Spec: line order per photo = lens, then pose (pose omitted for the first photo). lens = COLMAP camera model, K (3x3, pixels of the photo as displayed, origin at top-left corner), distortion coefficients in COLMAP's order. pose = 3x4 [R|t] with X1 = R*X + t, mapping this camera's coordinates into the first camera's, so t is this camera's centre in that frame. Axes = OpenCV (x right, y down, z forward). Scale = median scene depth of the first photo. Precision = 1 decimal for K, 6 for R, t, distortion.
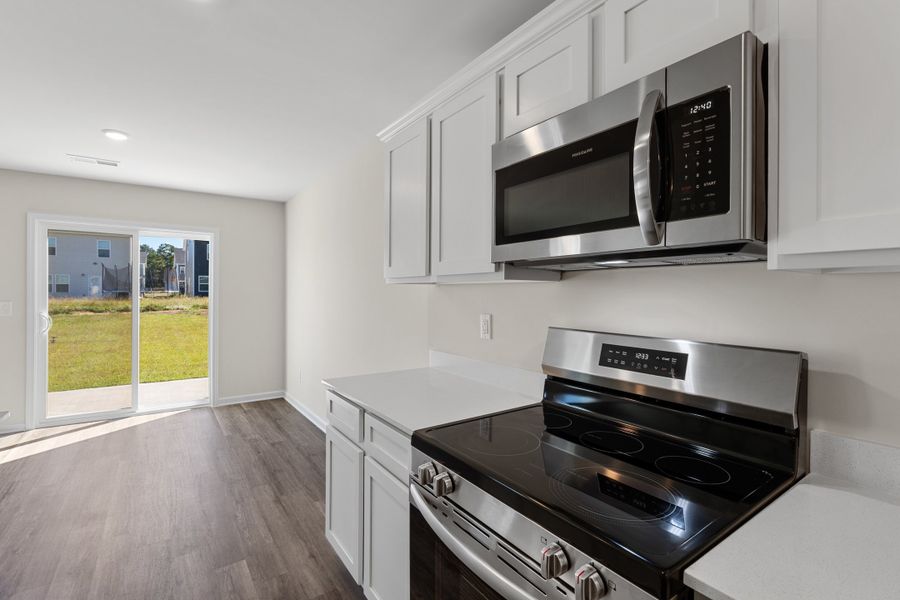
lens RADIAL K [[414.5, 0, 451.4], [0, 414.5, 296.6], [0, 0, 1]] dist [-0.009137, 0.000536]
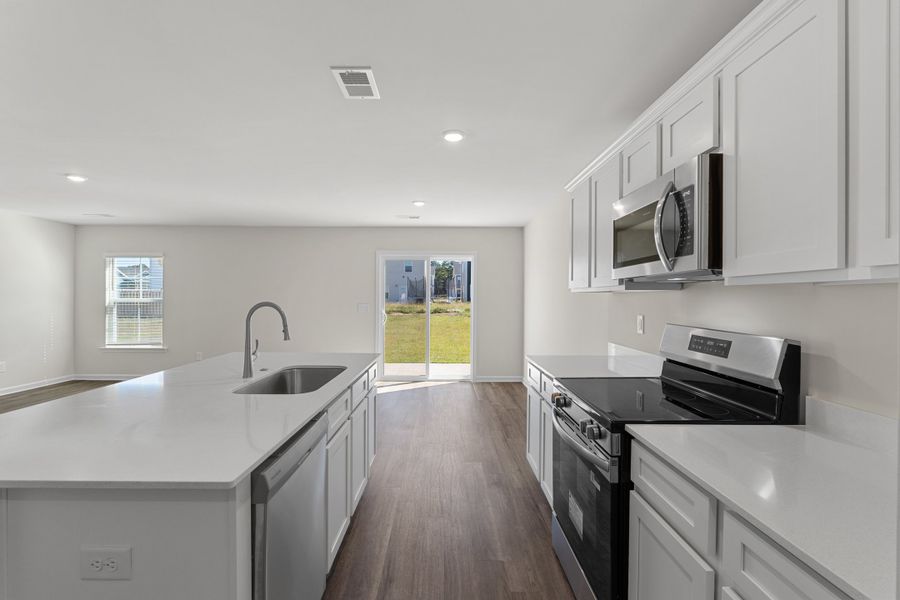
lens RADIAL K [[414.5, 0, 451.4], [0, 414.5, 296.6], [0, 0, 1]] dist [-0.009137, 0.000536]
pose [[0.827312, -0.004532, -0.561725, 0.170205], [-0.003254, 0.999912, -0.012860, 0.001298], [0.561734, 0.012467, 0.827224, -0.224850]]
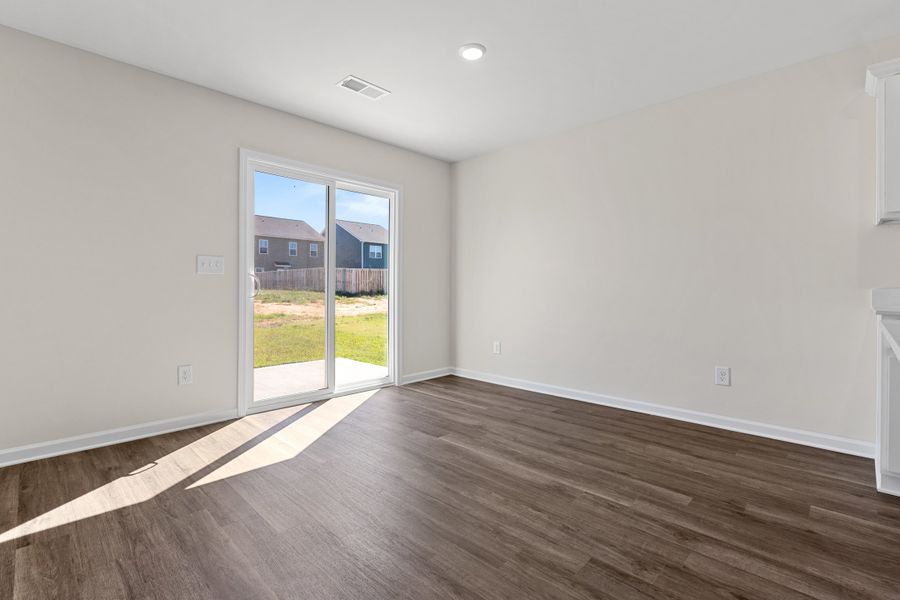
lens RADIAL K [[414.5, 0, 451.4], [0, 414.5, 296.6], [0, 0, 1]] dist [-0.009137, 0.000536]
pose [[0.983081, -0.004524, 0.183117, -0.773693], [0.002191, 0.999914, 0.012939, 0.077755], [-0.183160, -0.012319, 0.983006, 0.122858]]
